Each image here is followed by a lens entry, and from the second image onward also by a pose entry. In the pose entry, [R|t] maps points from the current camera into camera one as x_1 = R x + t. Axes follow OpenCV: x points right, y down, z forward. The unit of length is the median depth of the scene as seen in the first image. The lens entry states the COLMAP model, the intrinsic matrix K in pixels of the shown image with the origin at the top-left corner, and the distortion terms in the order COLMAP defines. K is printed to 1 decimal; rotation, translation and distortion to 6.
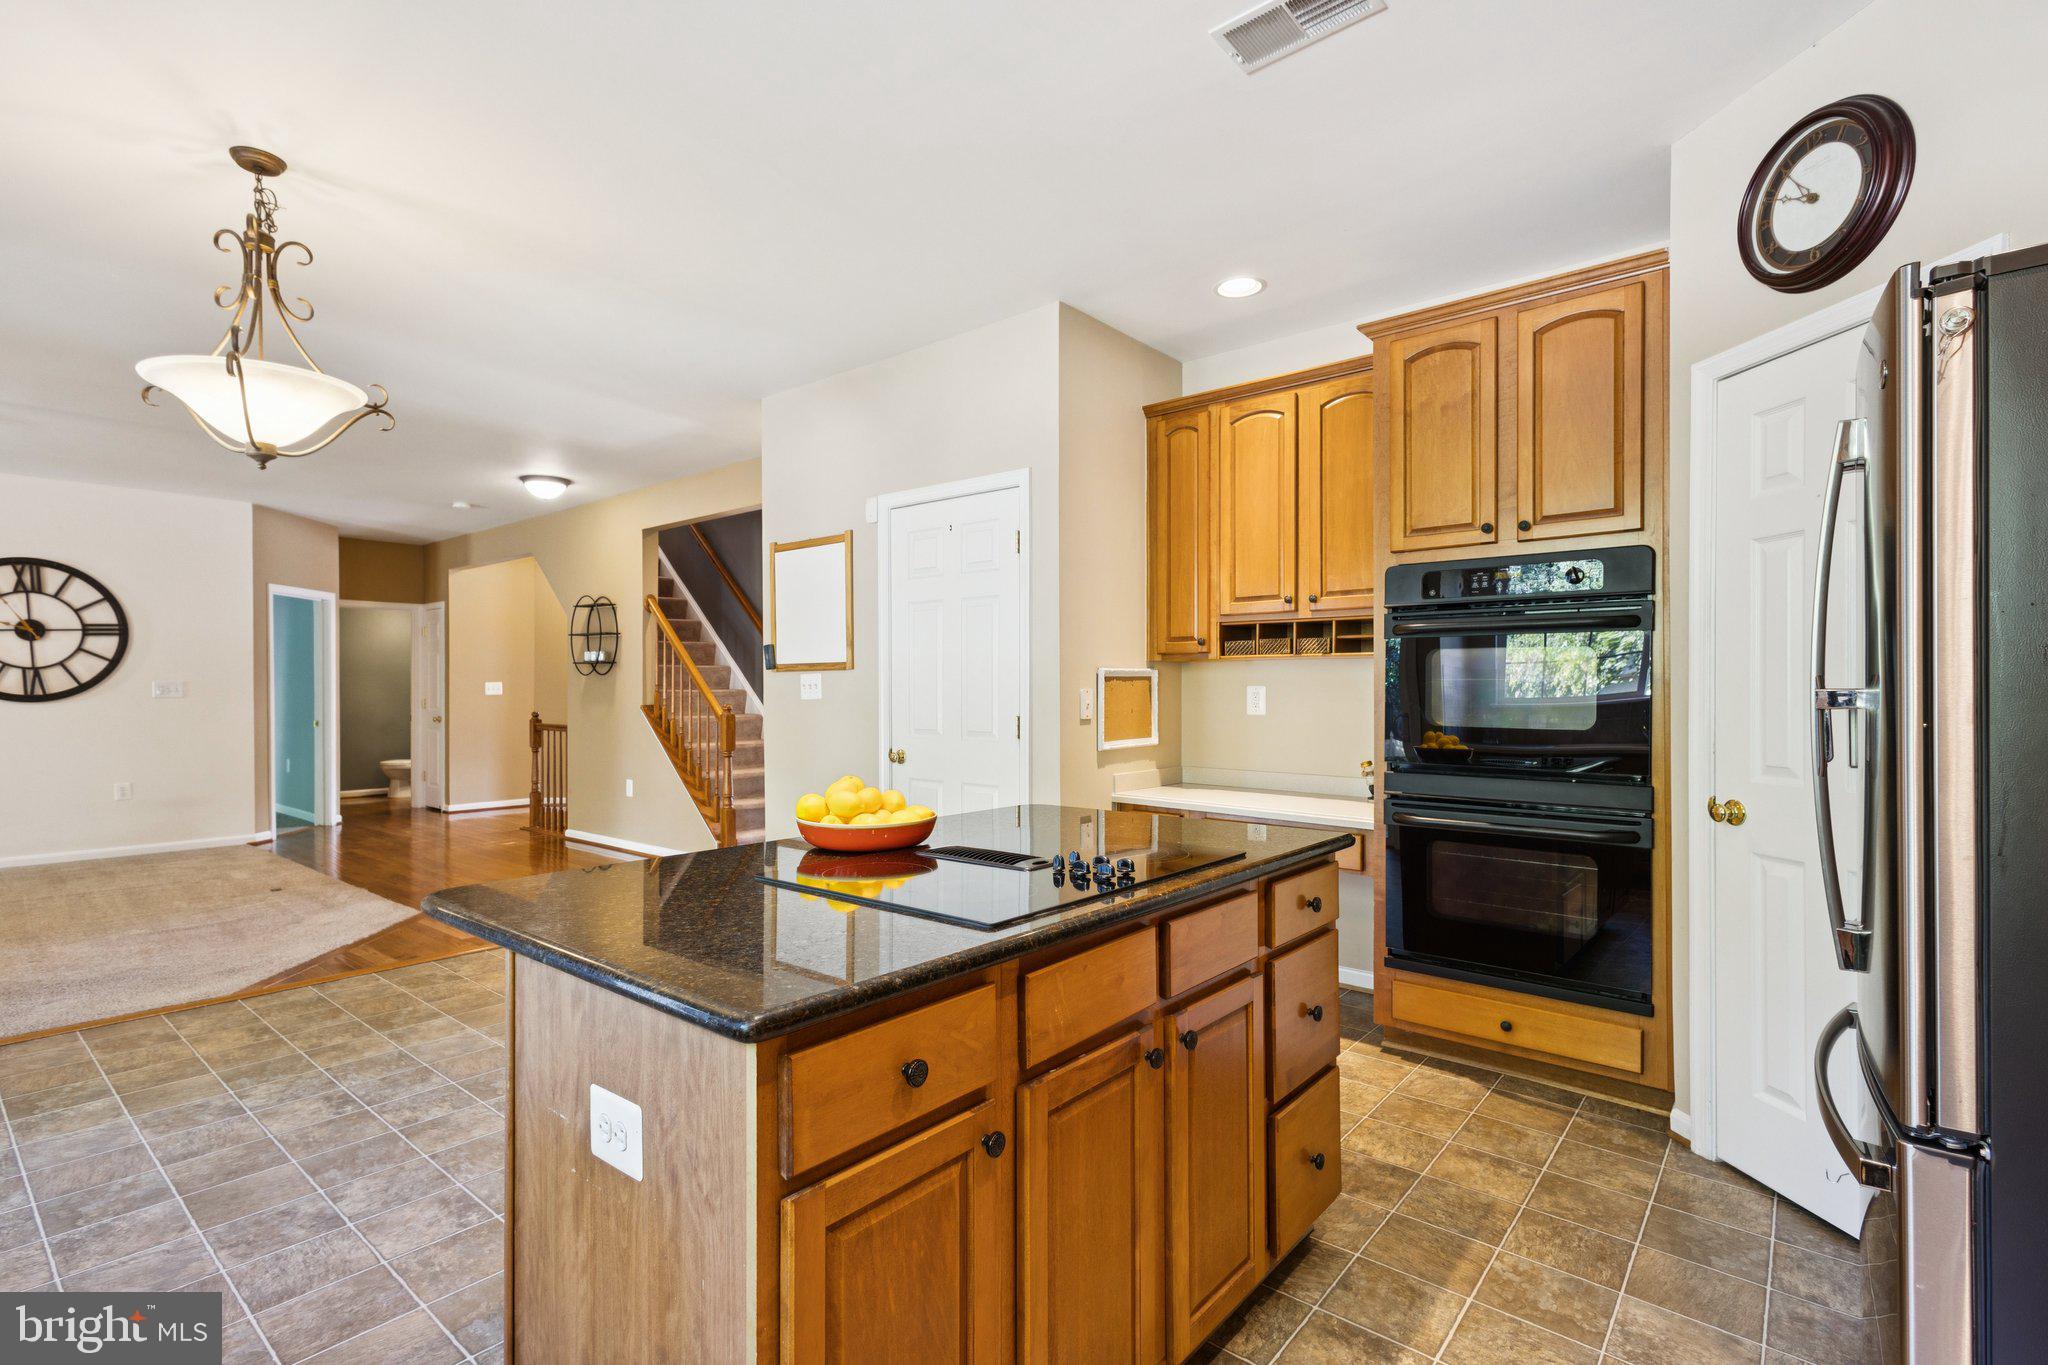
lens RADIAL K [[952.4, 0, 1026.0], [0, 952.4, 688.9], [0, 0, 1]] dist [0.018224, 0.001065]
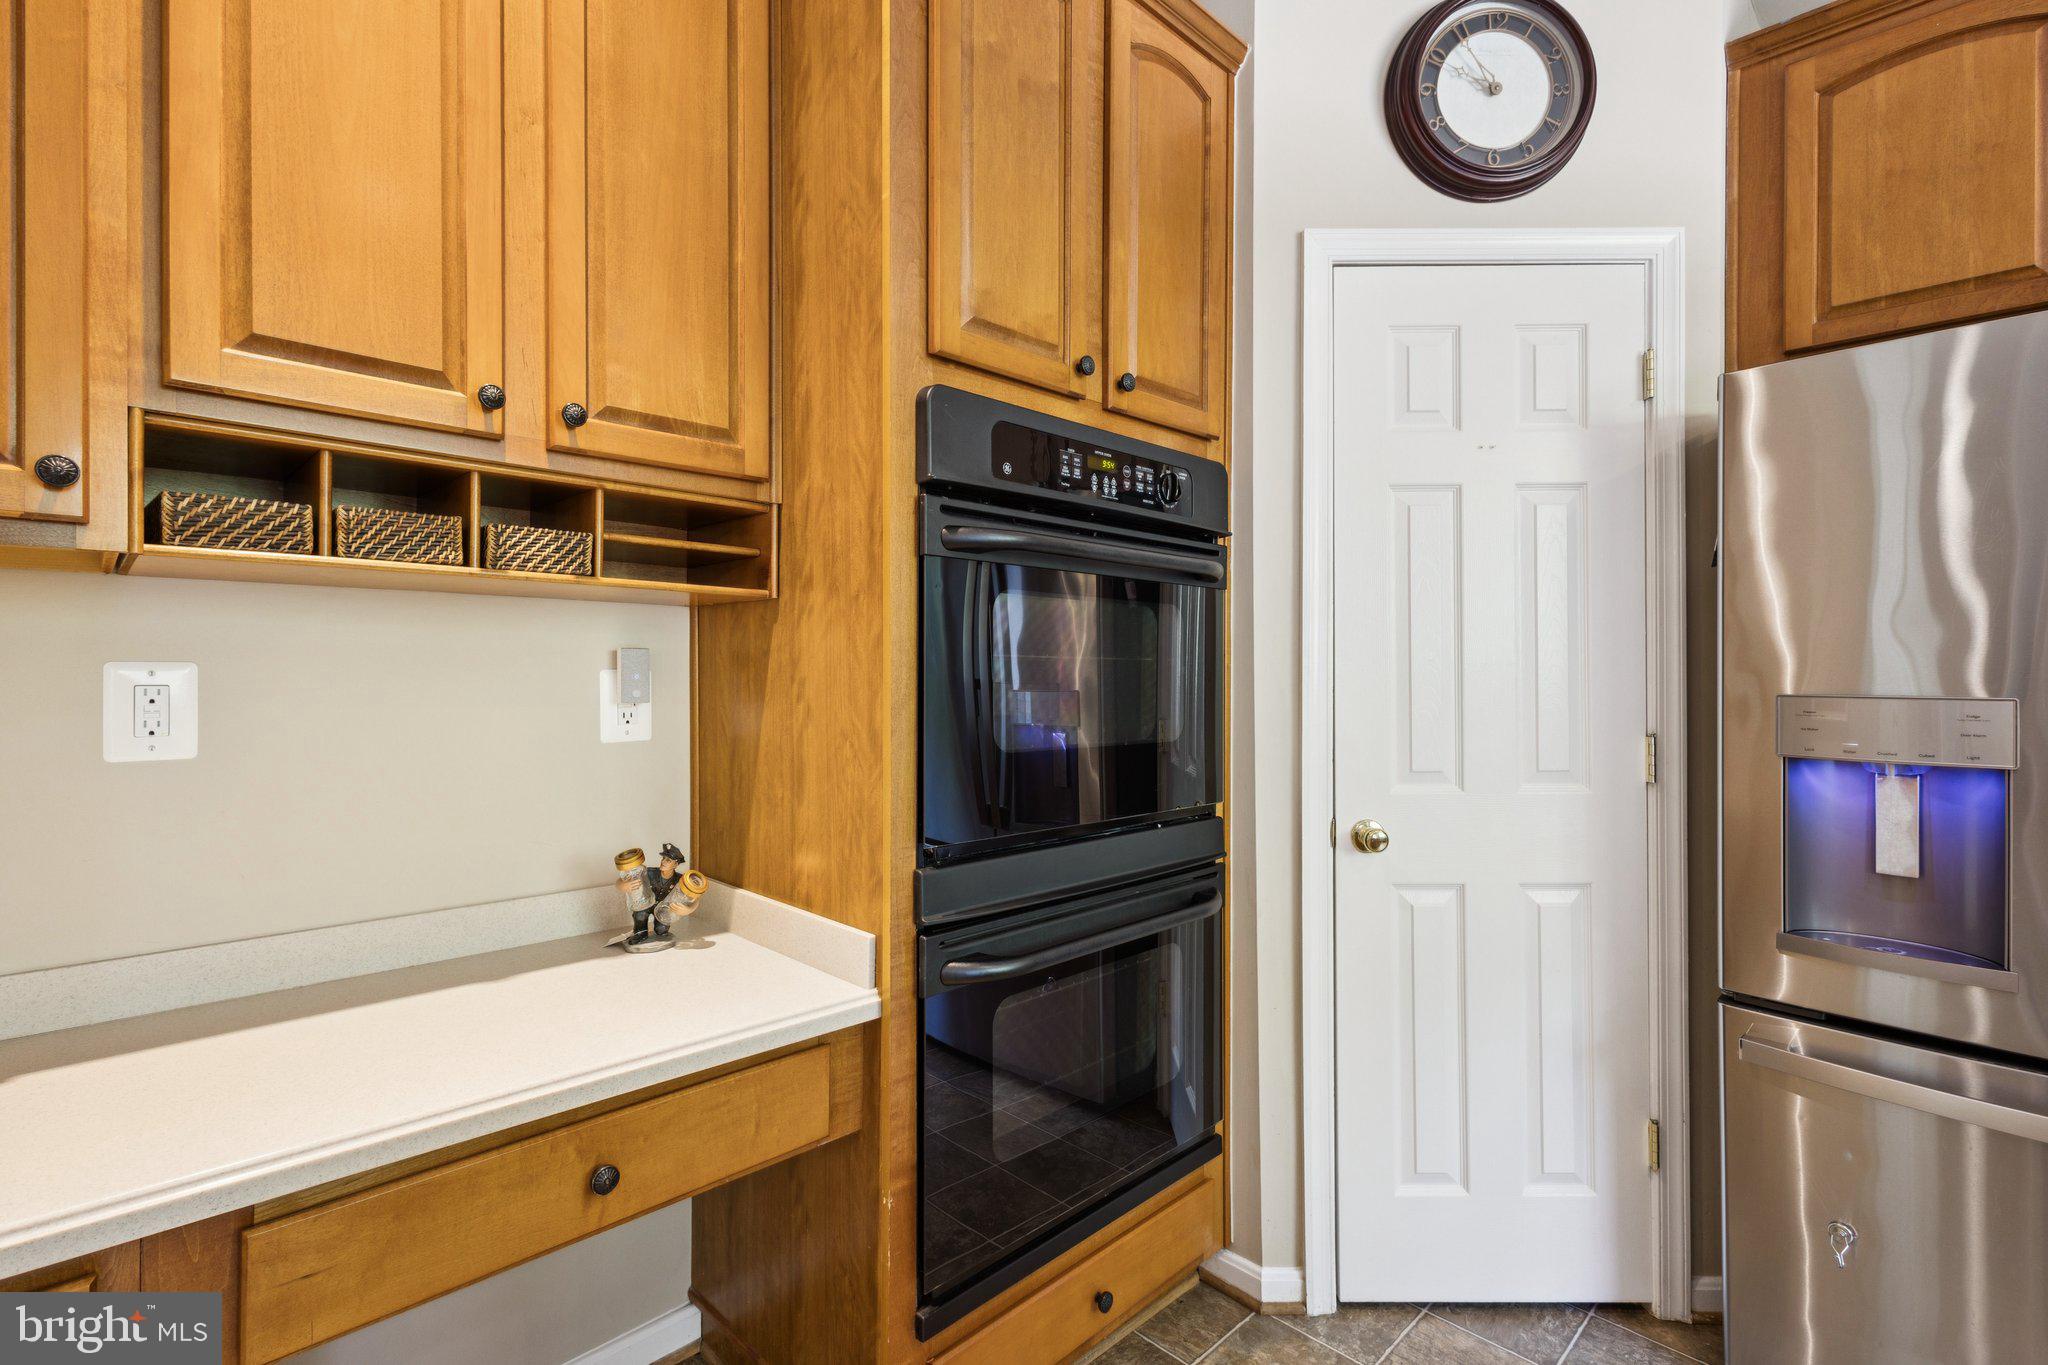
lens RADIAL K [[952.4, 0, 1026.7], [0, 952.4, 667.2], [0, 0, 1]] dist [0.018224, 0.001065]
pose [[0.088117, 0.004198, 0.996101, -0.033349], [-0.001465, 0.999991, -0.004084, -0.001323], [-0.996109, -0.001099, 0.088123, 0.859510]]
